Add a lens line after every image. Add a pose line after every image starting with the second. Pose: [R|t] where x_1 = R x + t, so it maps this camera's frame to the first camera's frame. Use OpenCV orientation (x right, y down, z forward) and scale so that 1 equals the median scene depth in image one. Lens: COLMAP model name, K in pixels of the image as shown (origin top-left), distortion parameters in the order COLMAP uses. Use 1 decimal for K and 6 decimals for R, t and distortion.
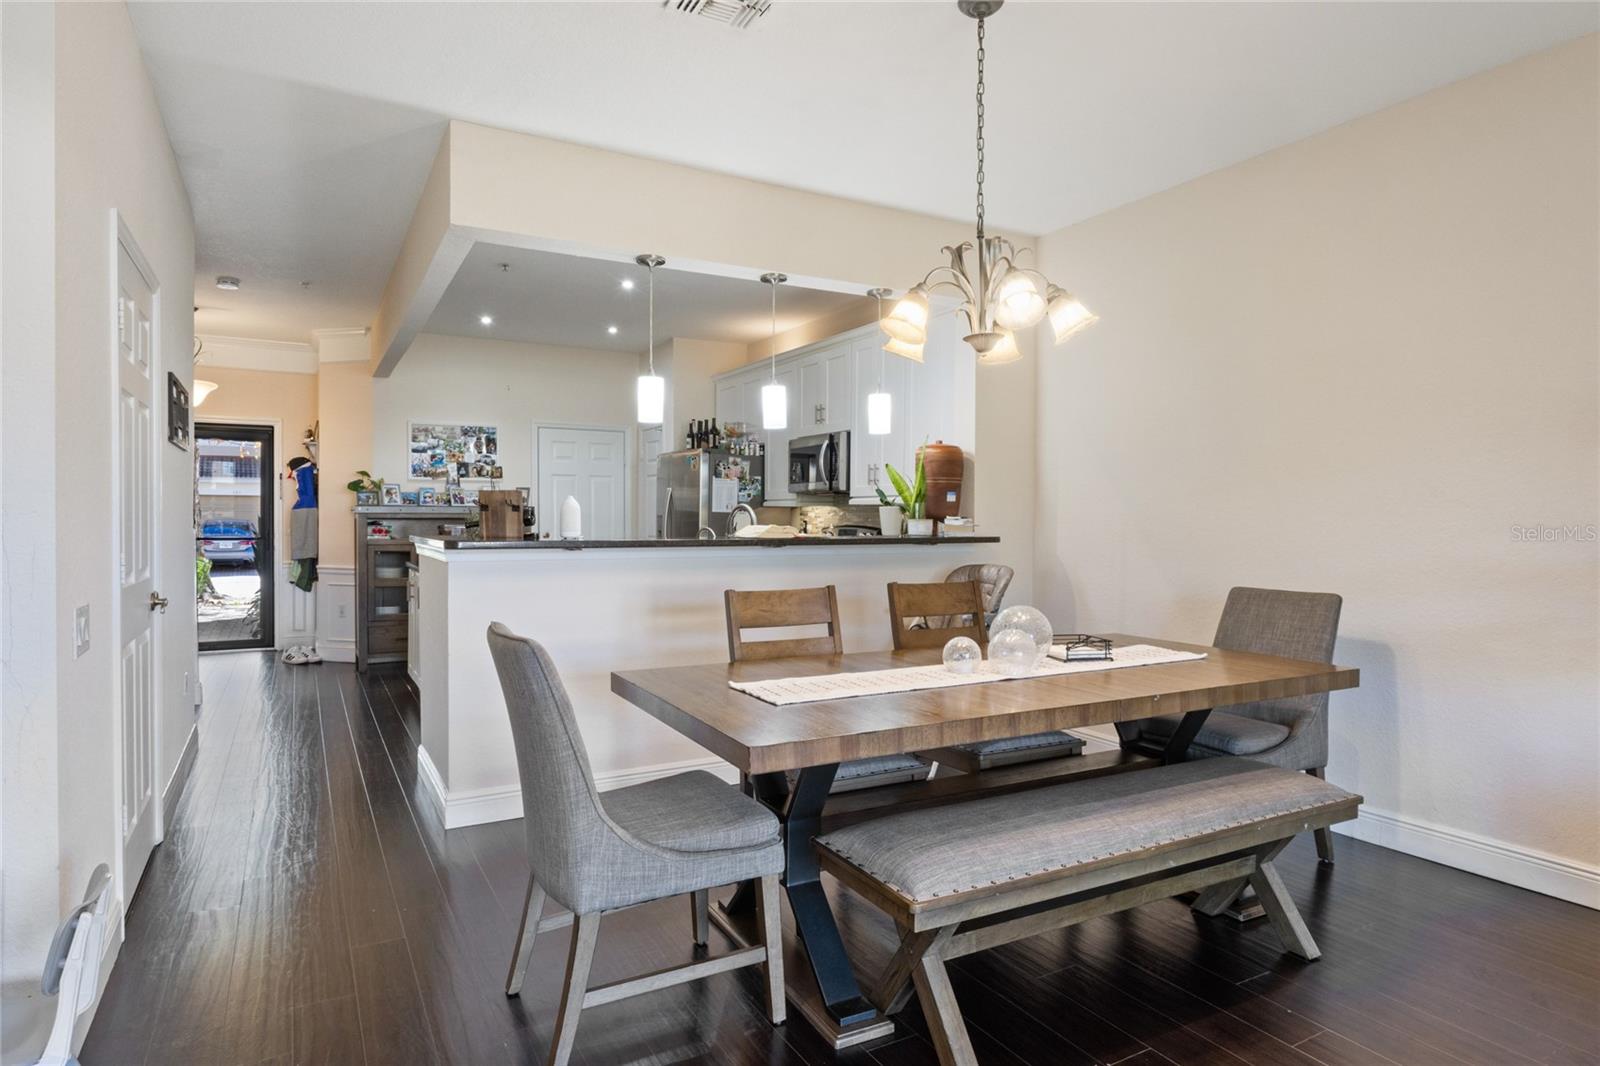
lens RADIAL K [[924.1, 0, 805.2], [0, 924.1, 531.4], [0, 0, 1]] dist [-0.007752, -0.001451]
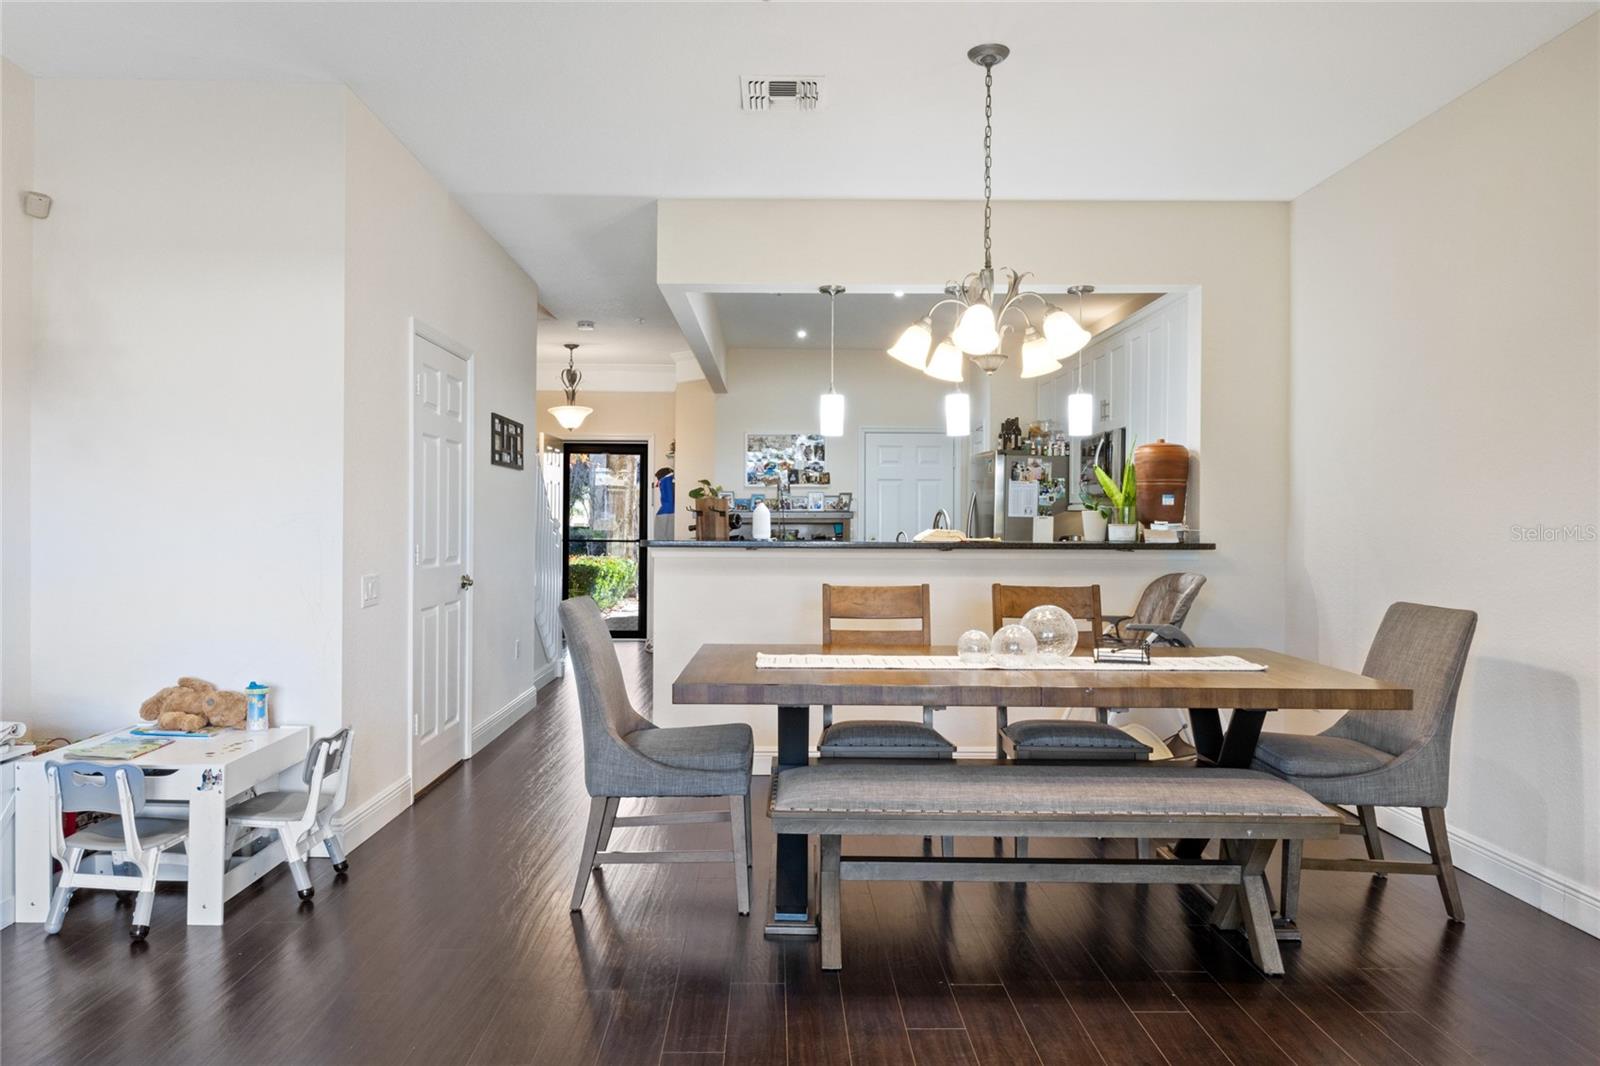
lens RADIAL K [[1126.3, 0, 793.5], [0, 1126.3, 528.6], [0, 0, 1]] dist [0.013111, 0.001123]
pose [[0.871698, 0.003654, -0.490029, 0.271344], [-0.008639, 0.999931, -0.007911, 0.002417], [0.489967, 0.011129, 0.871670, -0.118174]]
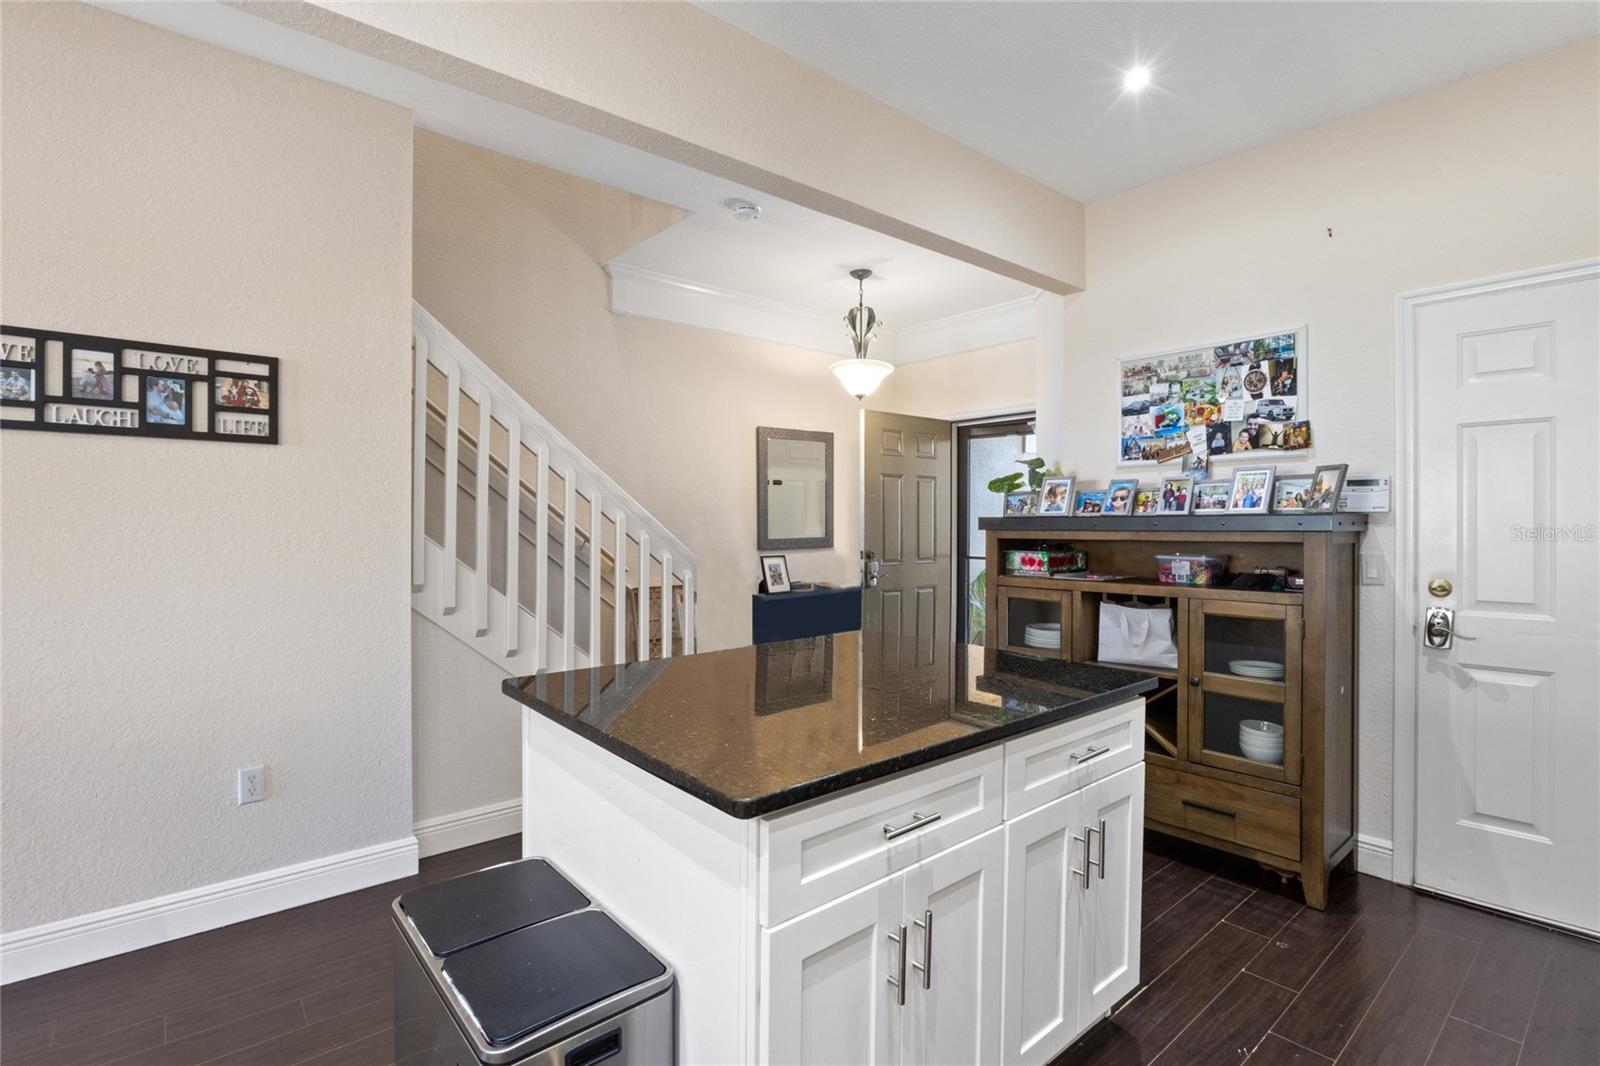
lens RADIAL K [[791.2, 0, 802.0], [0, 791.2, 521.9], [0, 0, 1]] dist [0.006615, -0.002189]
pose [[0.179178, -0.006549, -0.983795, -0.006431], [-0.012893, 0.999876, -0.009004, -0.017934], [0.983732, 0.014297, 0.179071, 0.761017]]
